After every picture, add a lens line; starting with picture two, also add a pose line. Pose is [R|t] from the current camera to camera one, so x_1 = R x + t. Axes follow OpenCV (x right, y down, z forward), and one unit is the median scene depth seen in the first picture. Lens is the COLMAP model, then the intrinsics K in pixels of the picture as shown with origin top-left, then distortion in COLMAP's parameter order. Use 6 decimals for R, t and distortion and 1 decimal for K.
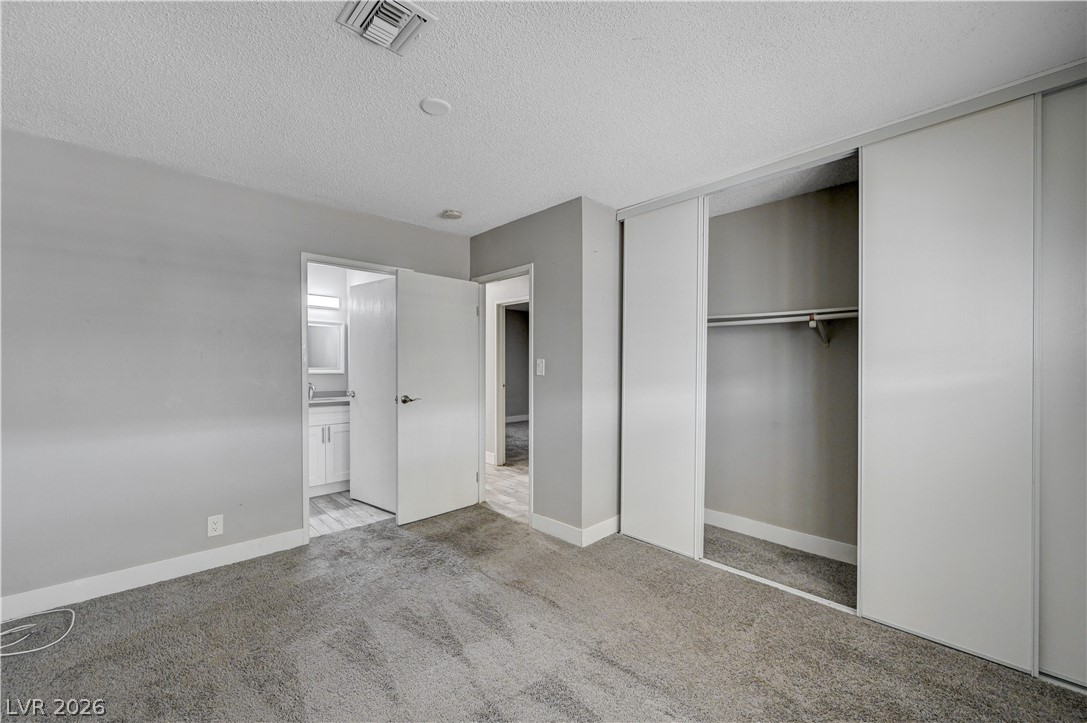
lens RADIAL K [[432.9, 0, 541.5], [0, 432.9, 367.0], [0, 0, 1]] dist [0.000532, 0.000983]
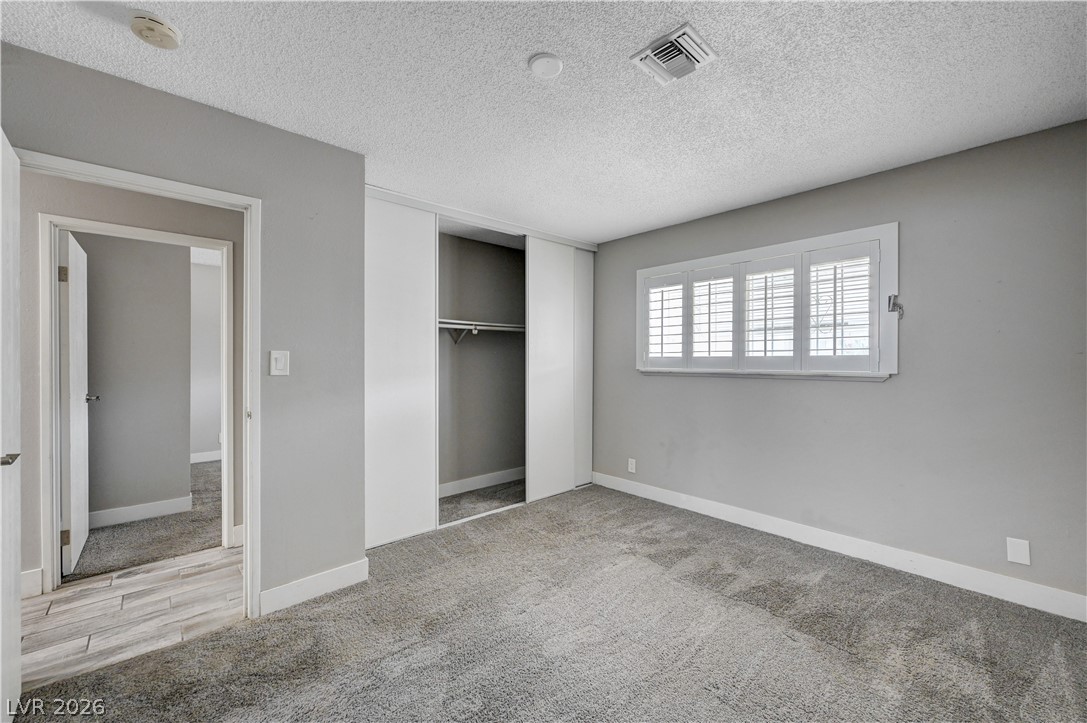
lens RADIAL K [[432.9, 0, 548.7], [0, 432.9, 360.6], [0, 0, 1]] dist [0.000532, 0.000983]
pose [[0.022091, -0.001019, 0.999755, -1.008170], [0.008582, 0.999963, 0.000830, -0.000901], [-0.999719, 0.008562, 0.022099, 0.873277]]
